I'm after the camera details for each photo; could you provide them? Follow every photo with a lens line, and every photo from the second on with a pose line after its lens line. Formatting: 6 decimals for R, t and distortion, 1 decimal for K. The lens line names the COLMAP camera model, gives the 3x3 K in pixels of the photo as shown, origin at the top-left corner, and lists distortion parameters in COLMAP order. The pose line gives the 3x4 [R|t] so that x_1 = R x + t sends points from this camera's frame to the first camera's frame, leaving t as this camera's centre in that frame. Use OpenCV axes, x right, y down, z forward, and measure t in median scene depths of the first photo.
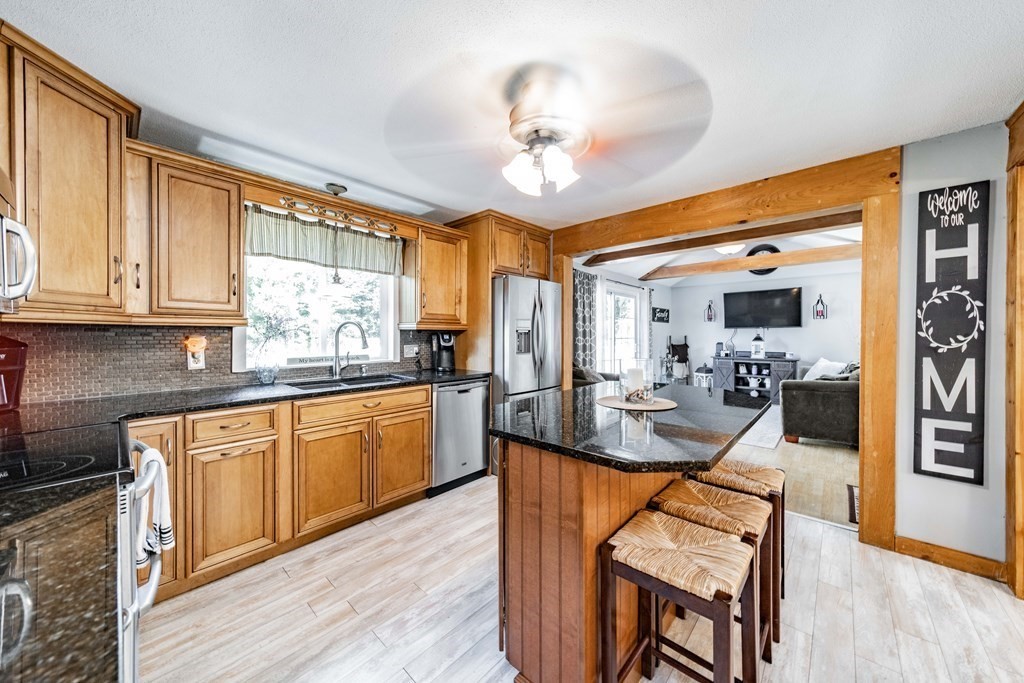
lens RADIAL K [[359.8, 0, 500.4], [0, 359.8, 340.6], [0, 0, 1]] dist [0.010611, -0.000653]
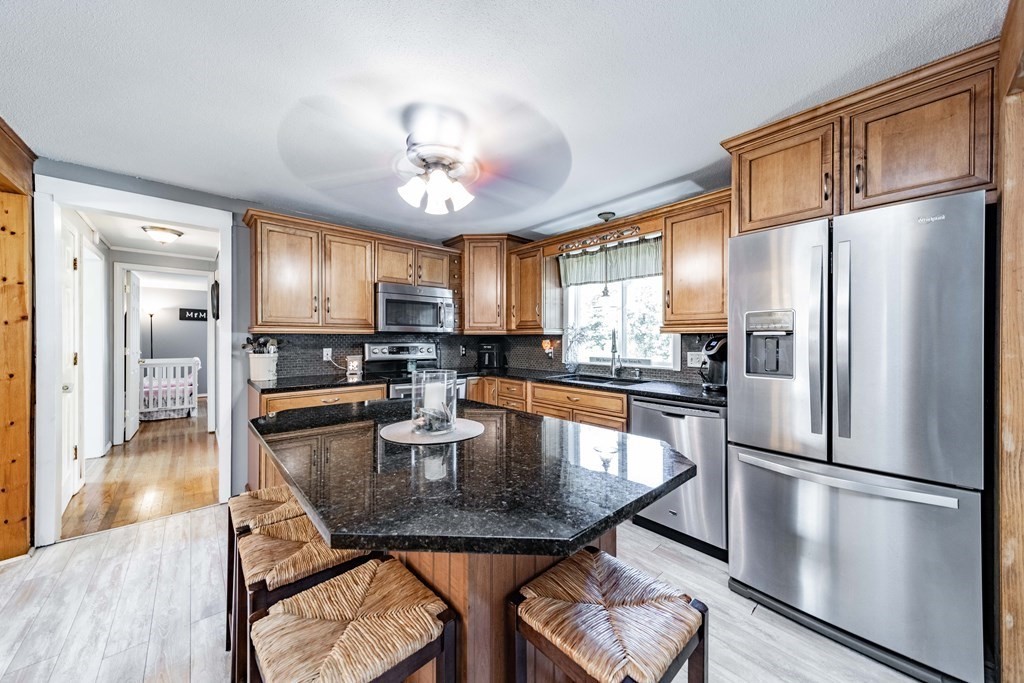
lens RADIAL K [[360.2, 0, 519.1], [0, 360.2, 341.0], [0, 0, 1]] dist [0.010155, 0.000231]
pose [[-0.070763, 0.003901, -0.997486, 0.717811], [-0.020733, 0.999771, 0.005380, -0.011726], [0.997278, 0.021061, -0.070666, 0.780304]]
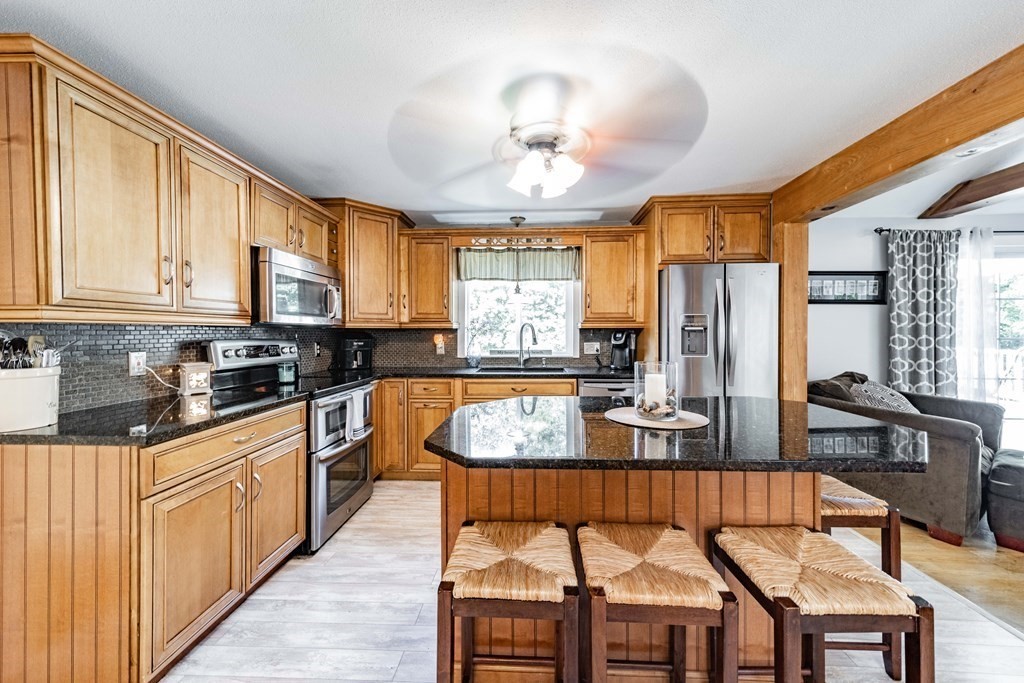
lens RADIAL K [[359.8, 0, 521.8], [0, 359.8, 337.7], [0, 0, 1]] dist [0.010611, -0.000653]
pose [[0.654554, 0.006314, -0.755989, 0.511791], [-0.010226, 0.999948, -0.000503, -0.000068], [0.755946, 0.008060, 0.654584, 0.166955]]
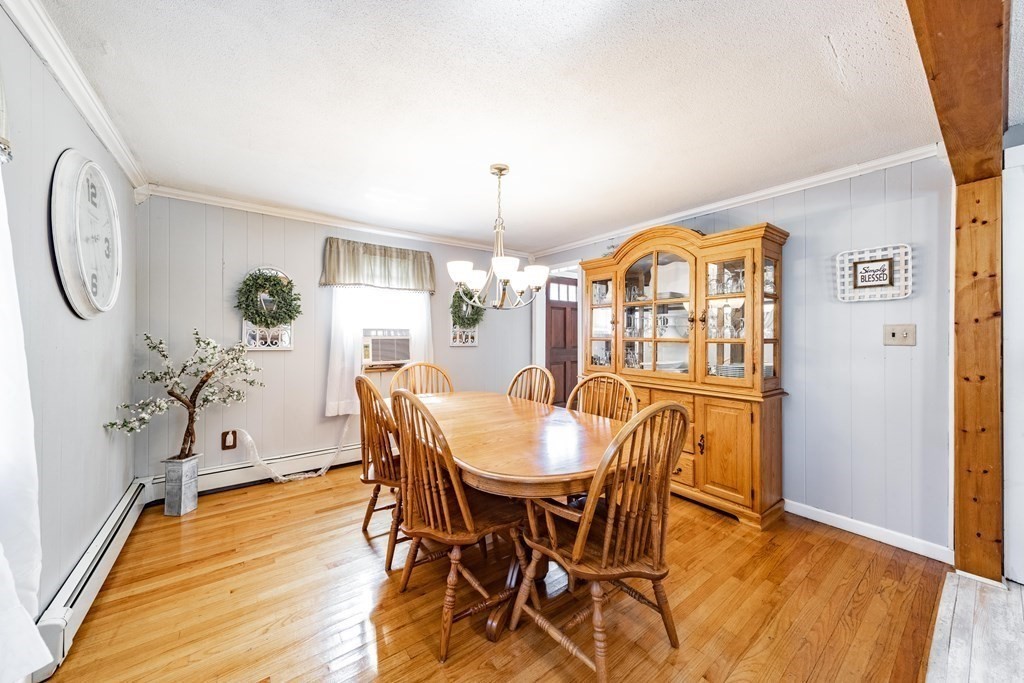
lens RADIAL K [[359.8, 0, 499.4], [0, 359.8, 333.2], [0, 0, 1]] dist [0.010611, -0.000653]
pose [[-0.982534, -0.001065, 0.186082, 0.799961], [0.001897, 0.999874, 0.015738, -0.011602], [-0.186075, 0.015816, -0.982408, 0.552690]]
